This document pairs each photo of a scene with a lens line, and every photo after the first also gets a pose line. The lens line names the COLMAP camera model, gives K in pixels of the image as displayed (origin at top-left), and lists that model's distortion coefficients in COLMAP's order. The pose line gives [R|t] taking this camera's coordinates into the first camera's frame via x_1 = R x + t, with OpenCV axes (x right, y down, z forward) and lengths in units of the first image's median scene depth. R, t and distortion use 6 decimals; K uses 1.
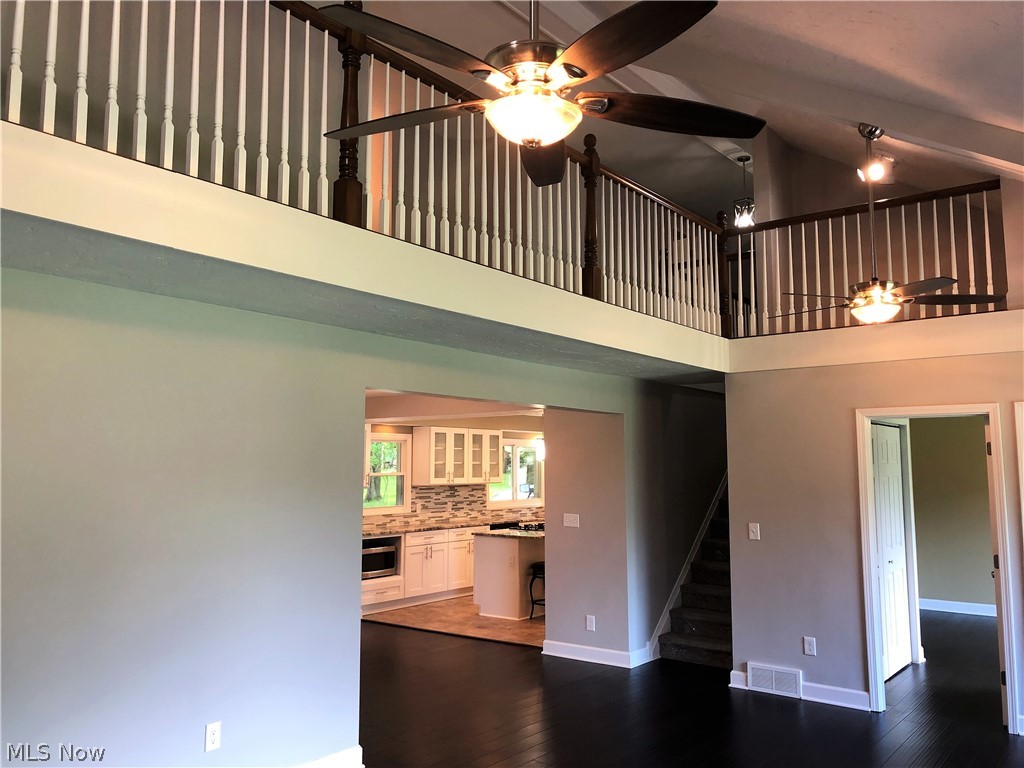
lens RADIAL K [[854.6, 0, 514.4], [0, 854.6, 357.0], [0, 0, 1]] dist [0.060082, -0.109182]
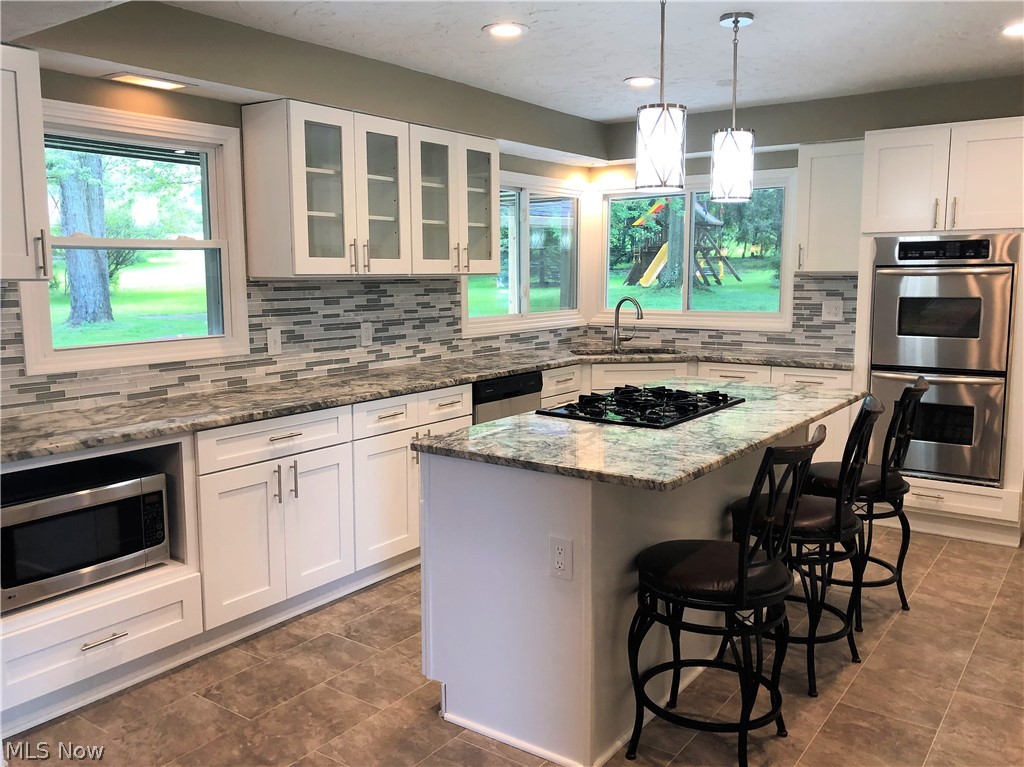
lens RADIAL K [[854.6, 0, 520.6], [0, 854.6, 384.9], [0, 0, 1]] dist [0.060082, -0.109182]
pose [[0.999205, -0.007255, 0.039208, -0.021715], [-0.003056, 0.966479, 0.256726, 0.099186], [-0.039756, -0.256642, 0.965689, 0.629945]]
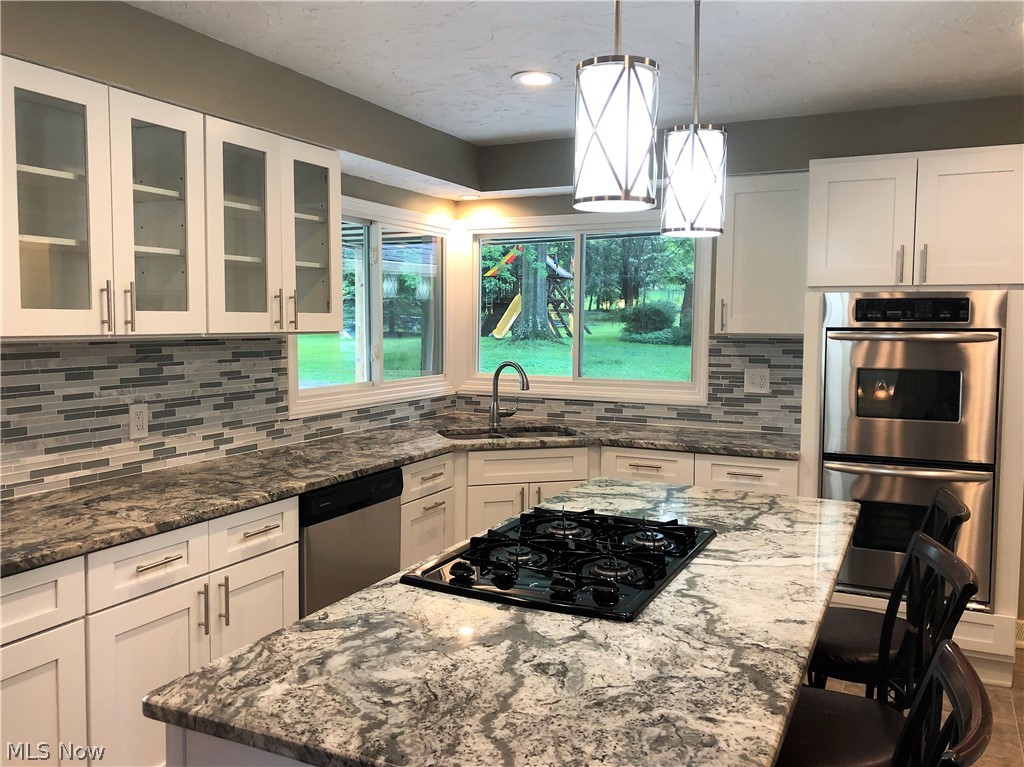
lens RADIAL K [[854.6, 0, 512.6], [0, 854.6, 383.2], [0, 0, 1]] dist [0.060082, -0.109182]
pose [[0.978793, -0.005567, 0.204775, -0.017937], [-0.035452, 0.979944, 0.196096, 0.110191], [-0.201760, -0.199197, 0.958965, 0.744416]]
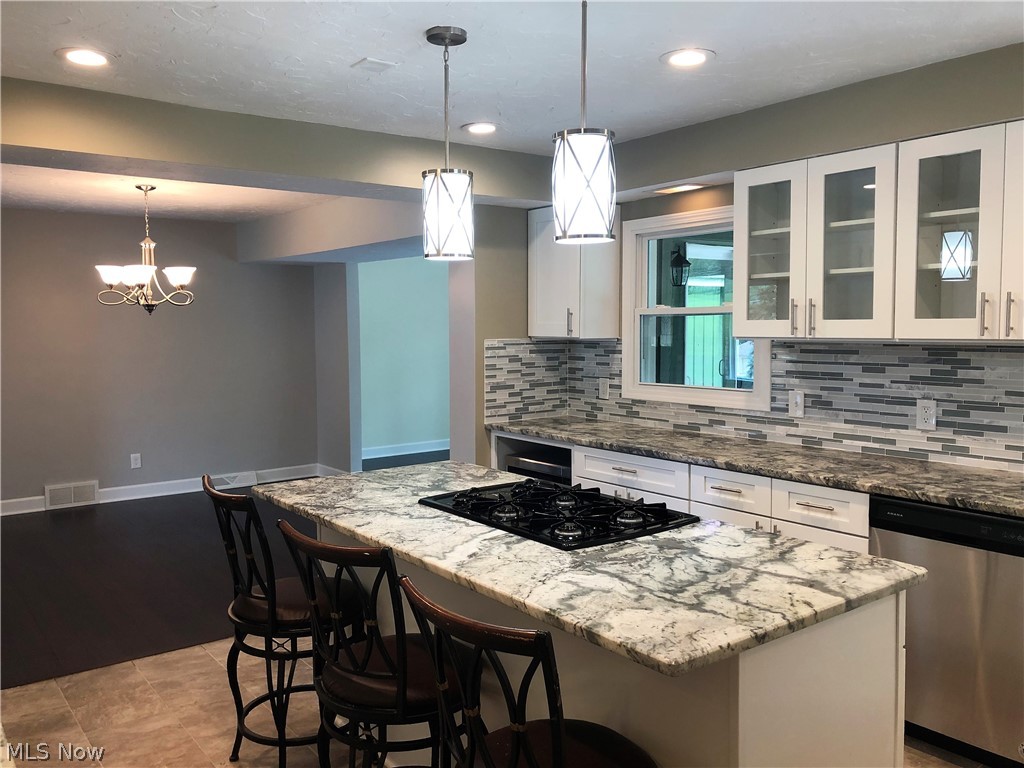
lens RADIAL K [[854.6, 0, 507.4], [0, 854.6, 380.4], [0, 0, 1]] dist [0.060082, -0.109182]
pose [[-0.272867, 0.067198, -0.959702, 0.261604], [0.128299, 0.991189, 0.032924, 0.137567], [0.953458, -0.114145, -0.279084, 0.971201]]
